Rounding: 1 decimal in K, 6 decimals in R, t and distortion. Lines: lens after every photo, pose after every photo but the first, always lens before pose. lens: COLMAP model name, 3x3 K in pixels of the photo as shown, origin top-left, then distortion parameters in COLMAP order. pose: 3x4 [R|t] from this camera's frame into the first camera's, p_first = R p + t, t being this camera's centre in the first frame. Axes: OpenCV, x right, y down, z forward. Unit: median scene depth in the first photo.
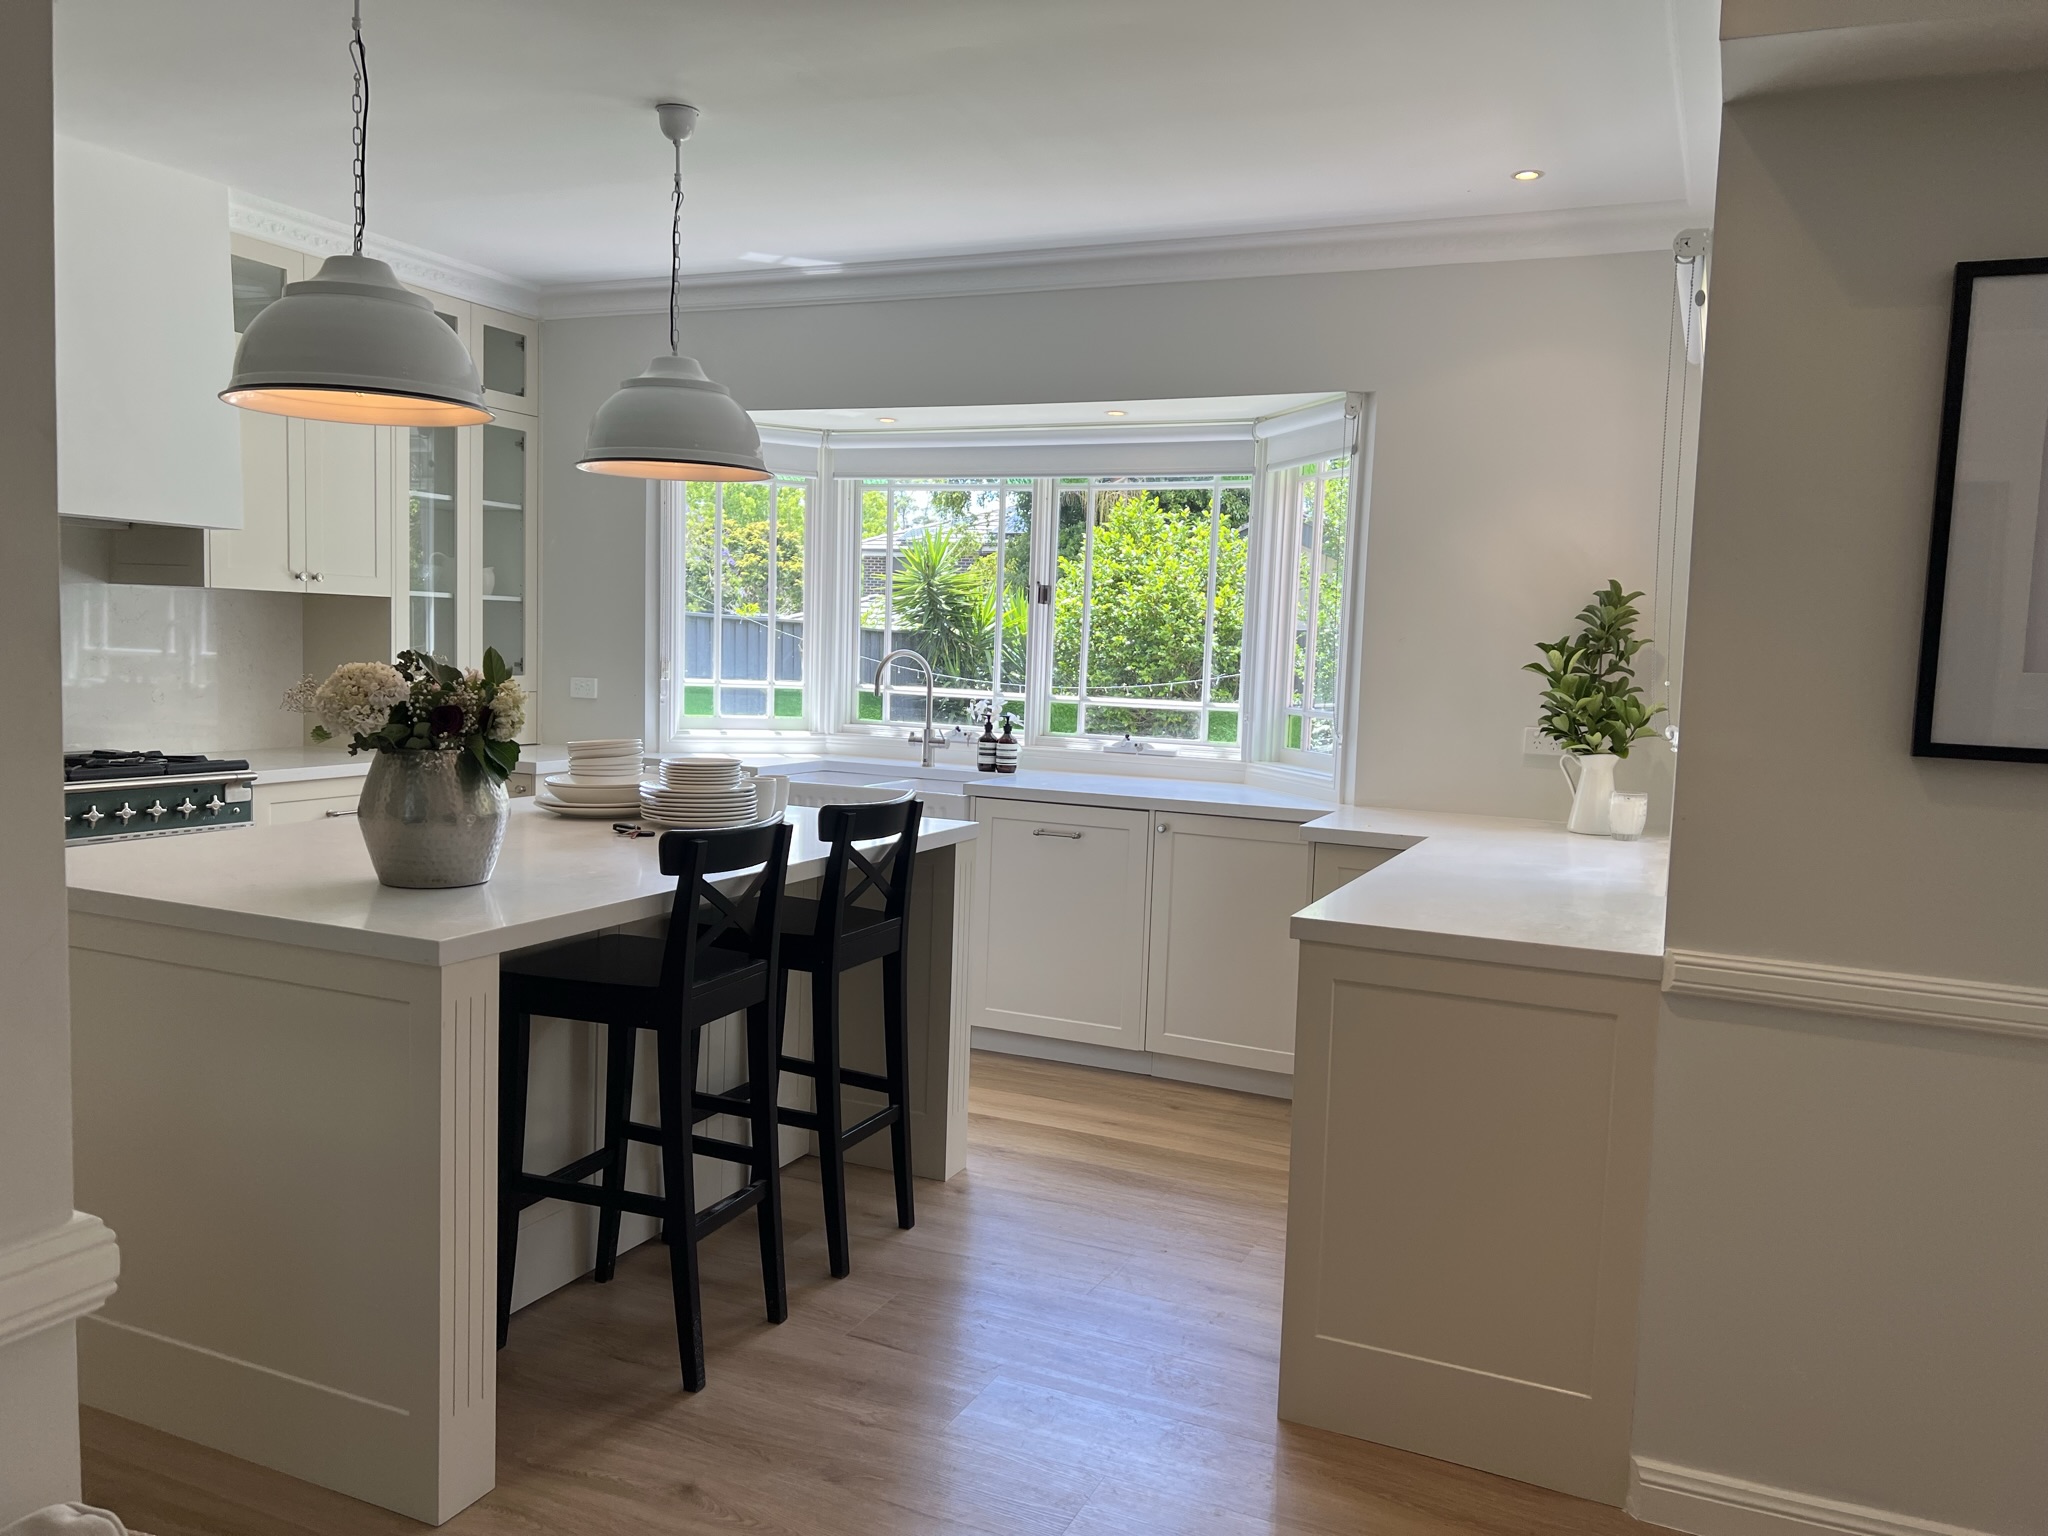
lens RADIAL K [[1531.8, 0, 1029.7], [0, 1531.8, 787.7], [0, 0, 1]] dist [0.053830, -0.069456]
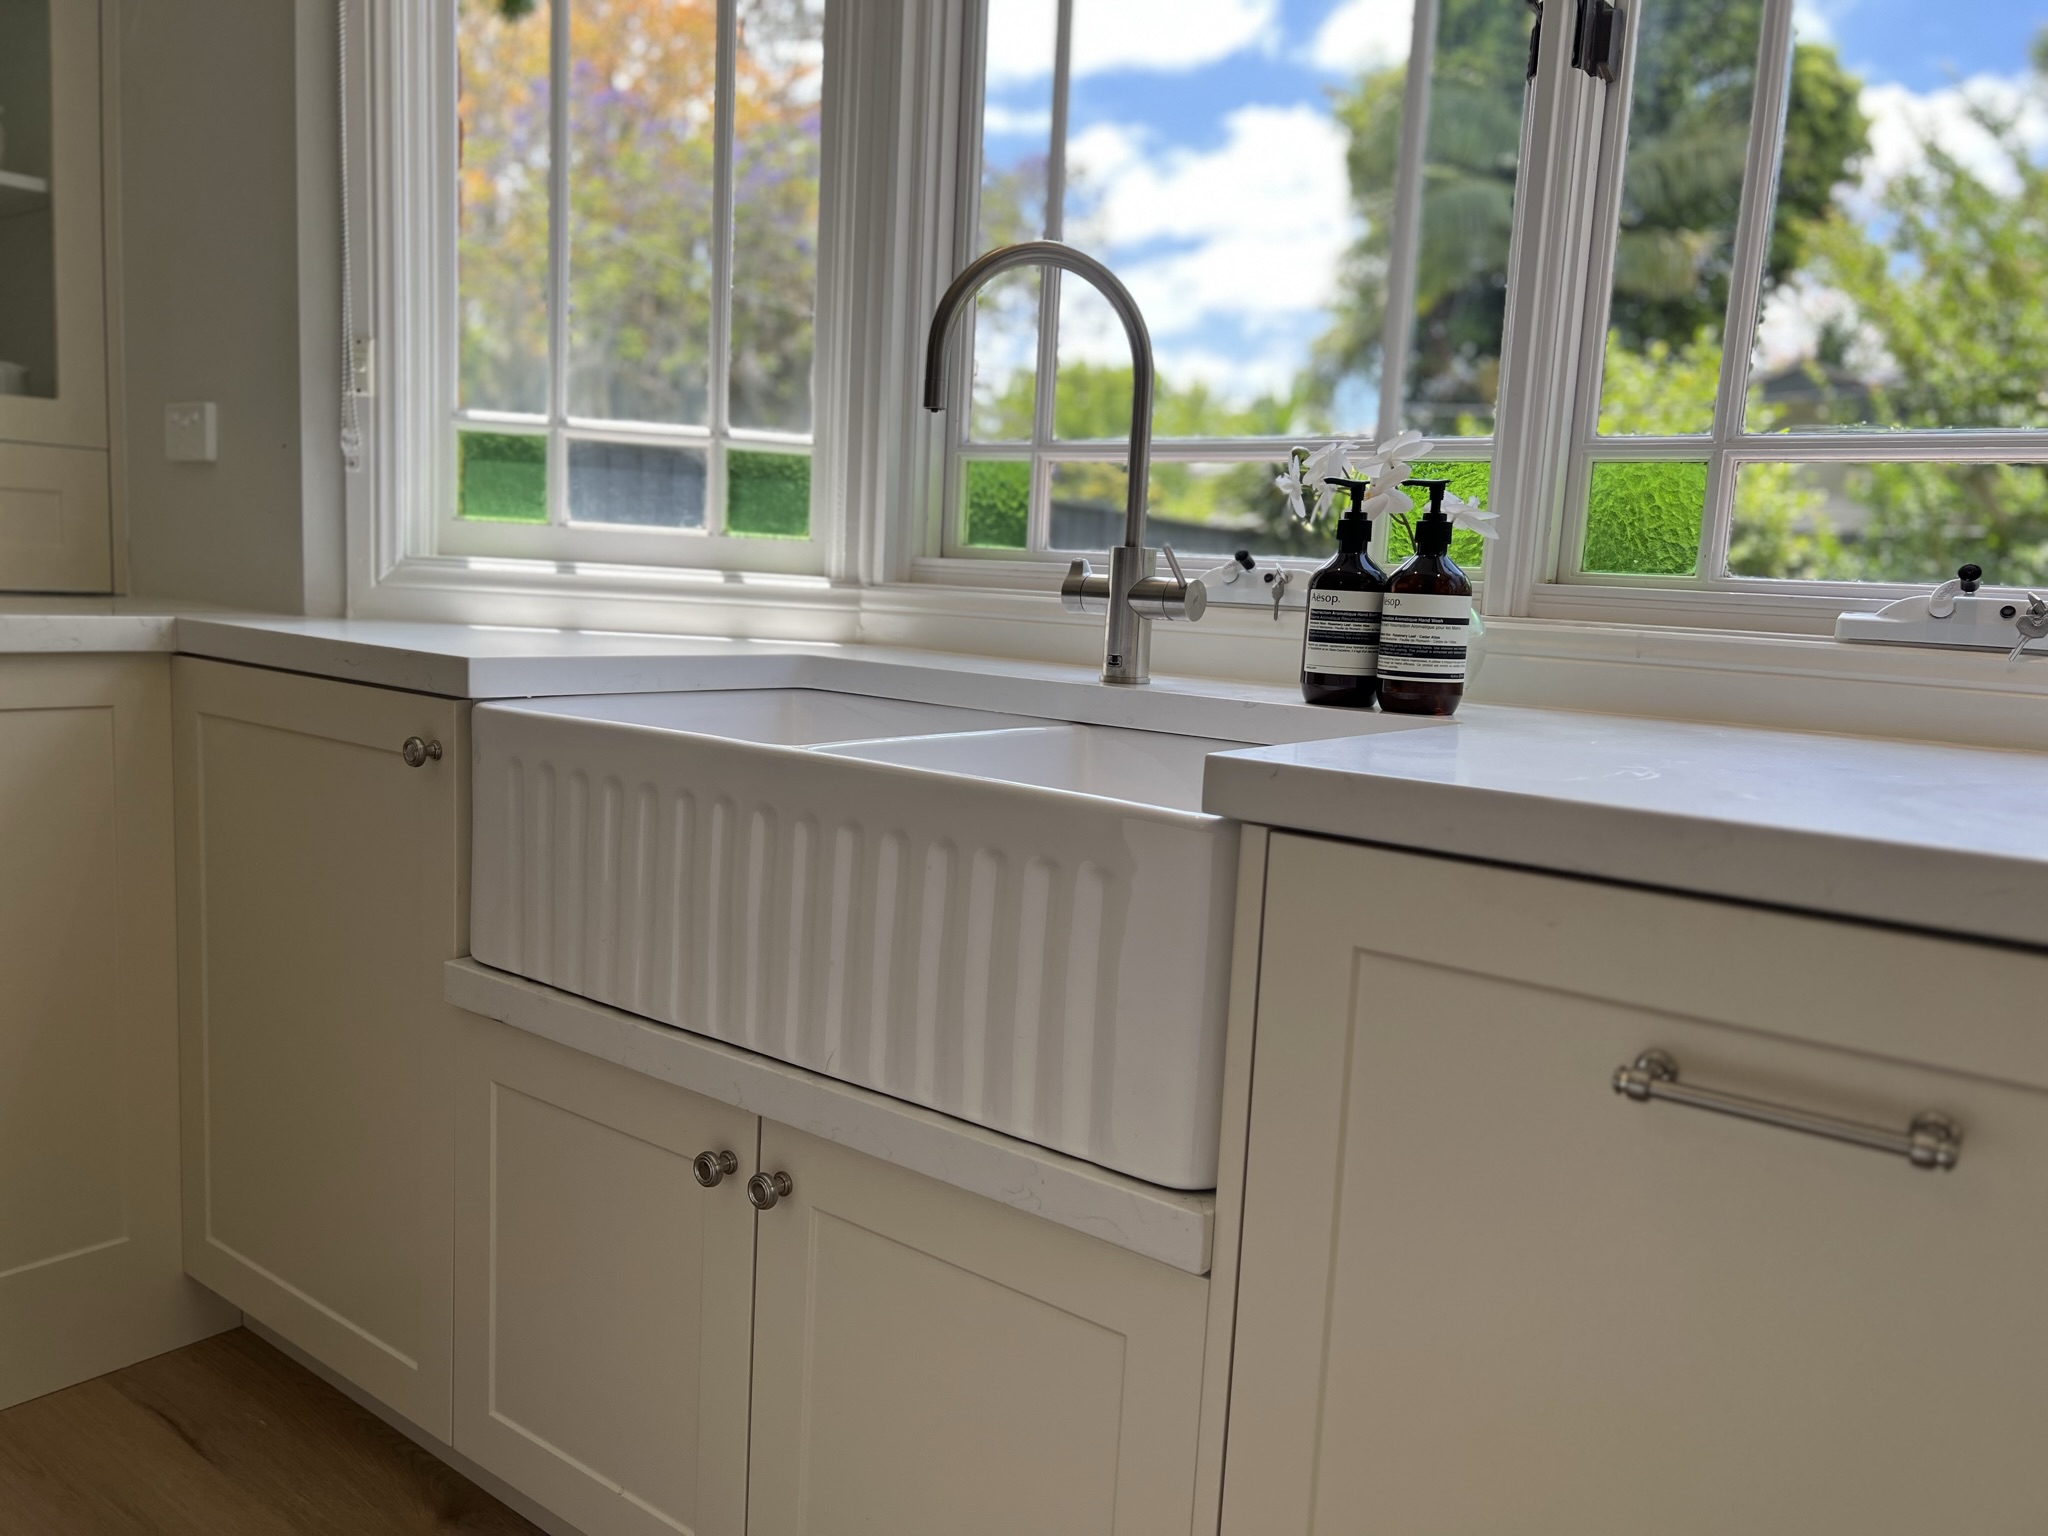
lens RADIAL K [[1531.8, 0, 1013.2], [0, 1531.8, 784.7], [0, 0, 1]] dist [0.053830, -0.069456]
pose [[0.971487, 0.048710, -0.232034, -0.022888], [-0.041480, 0.998493, 0.035940, -0.004926], [0.233435, -0.025290, 0.972043, 0.822143]]
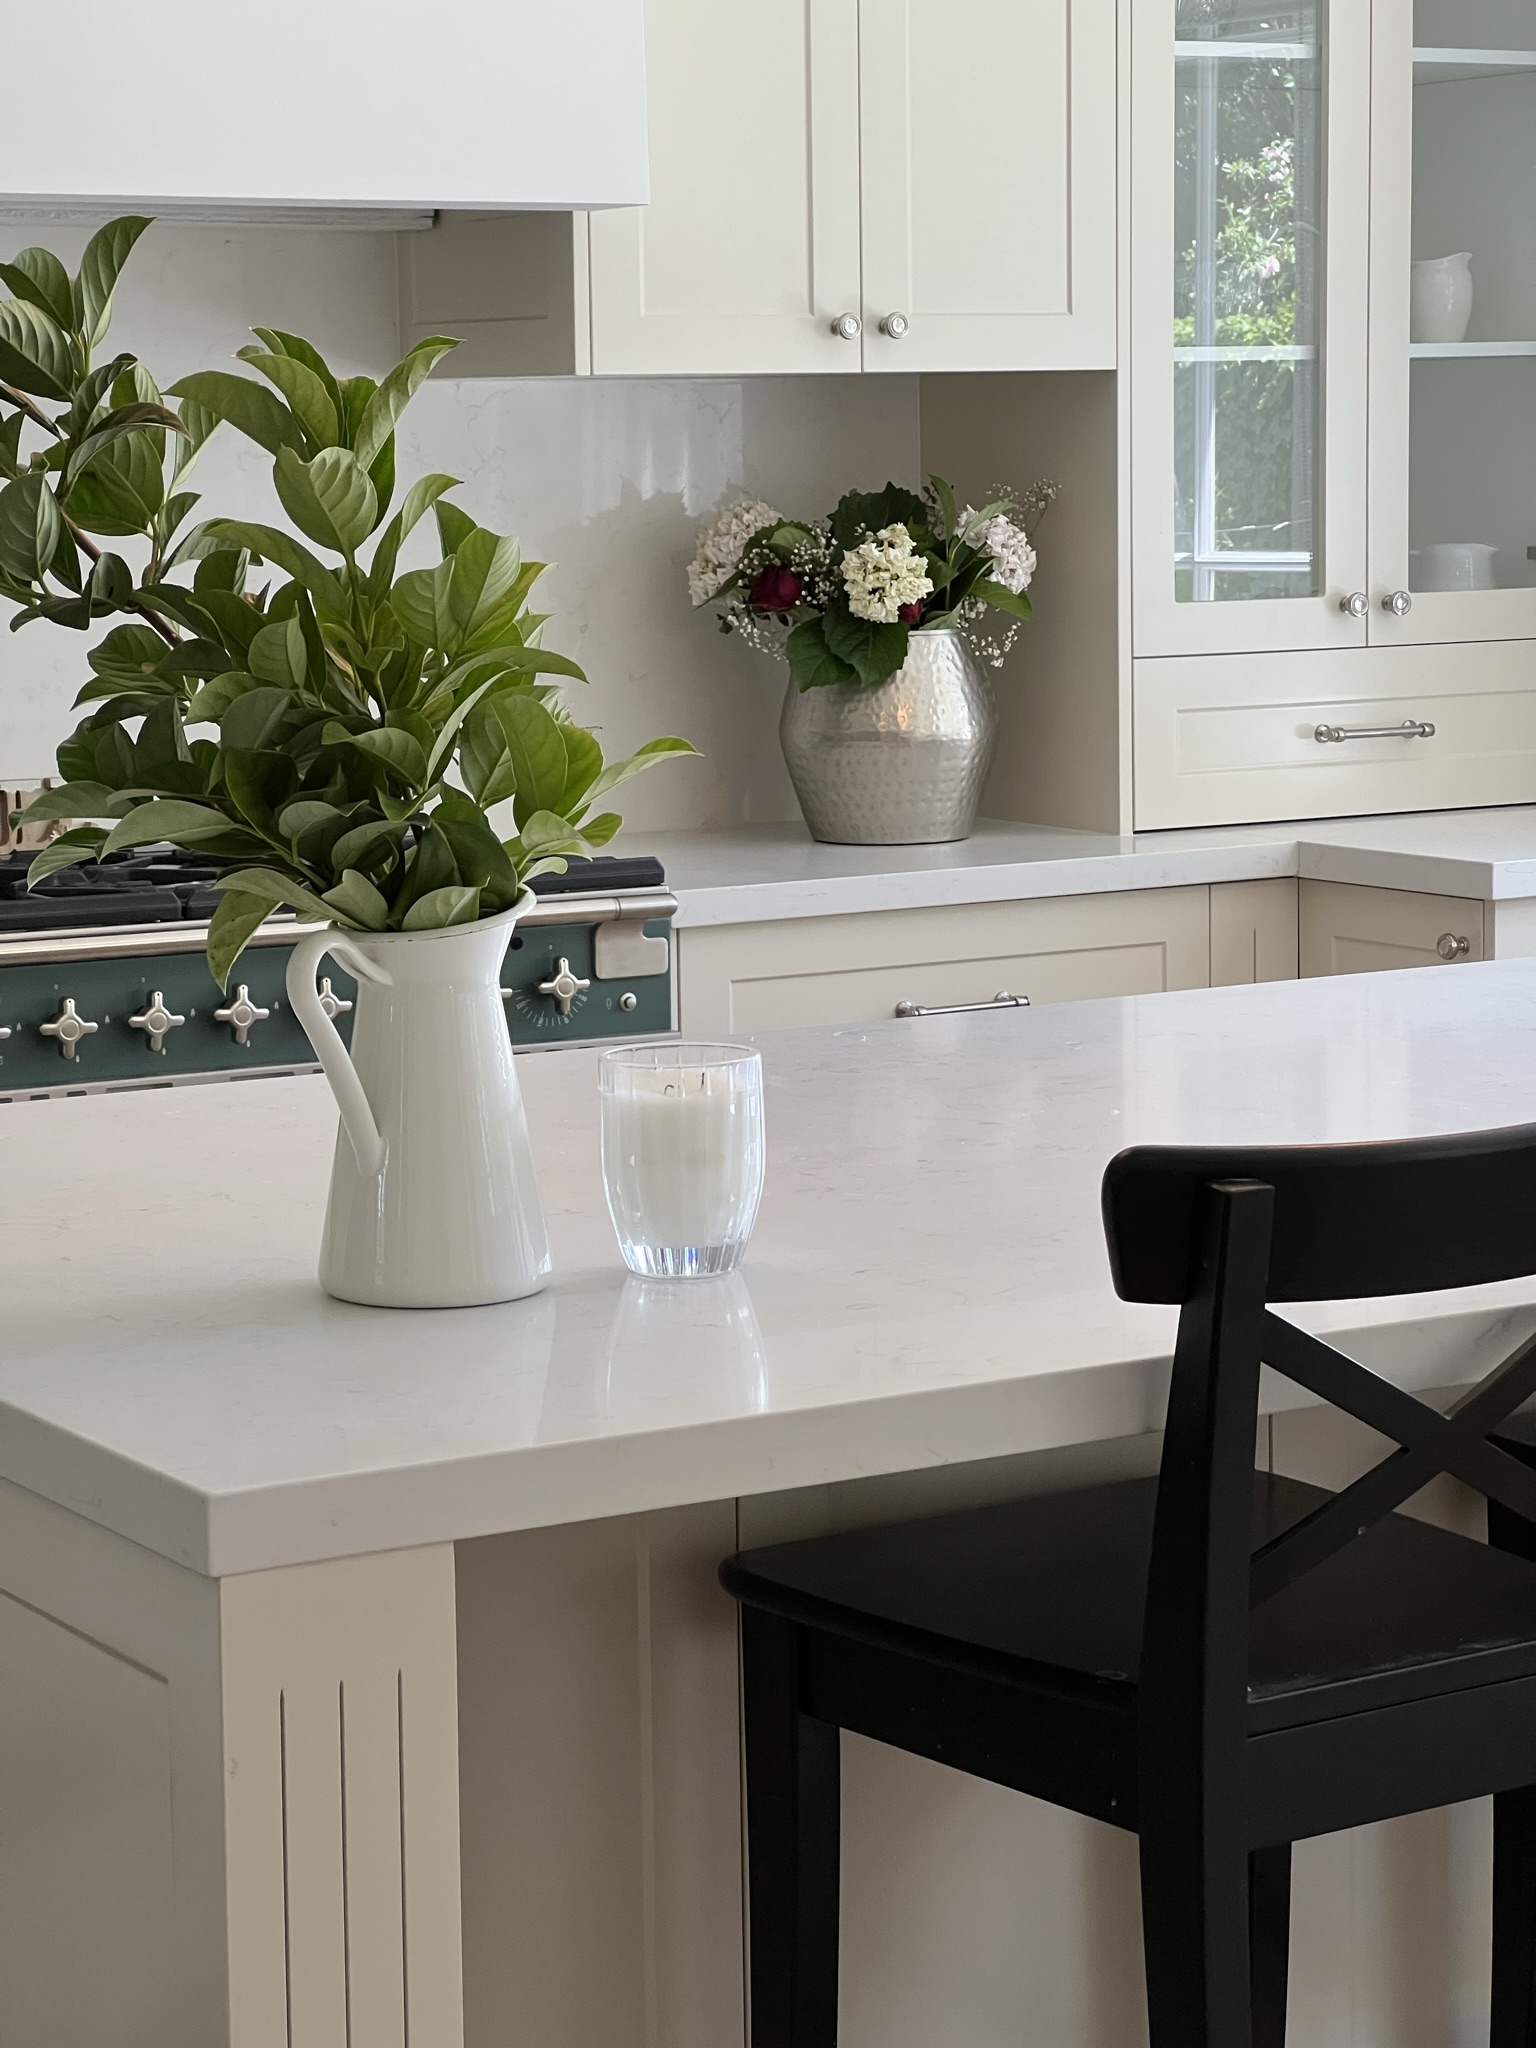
lens RADIAL K [[4539.6, 0, 771.3], [0, 4539.6, 1030.5], [0, 0, 1]] dist [0.140893, 0.000000]
pose [[0.817210, 0.024205, -0.575831, 0.107292], [-0.006813, 0.999454, 0.032343, -0.011534], [0.576300, -0.022507, 0.816928, 0.149099]]
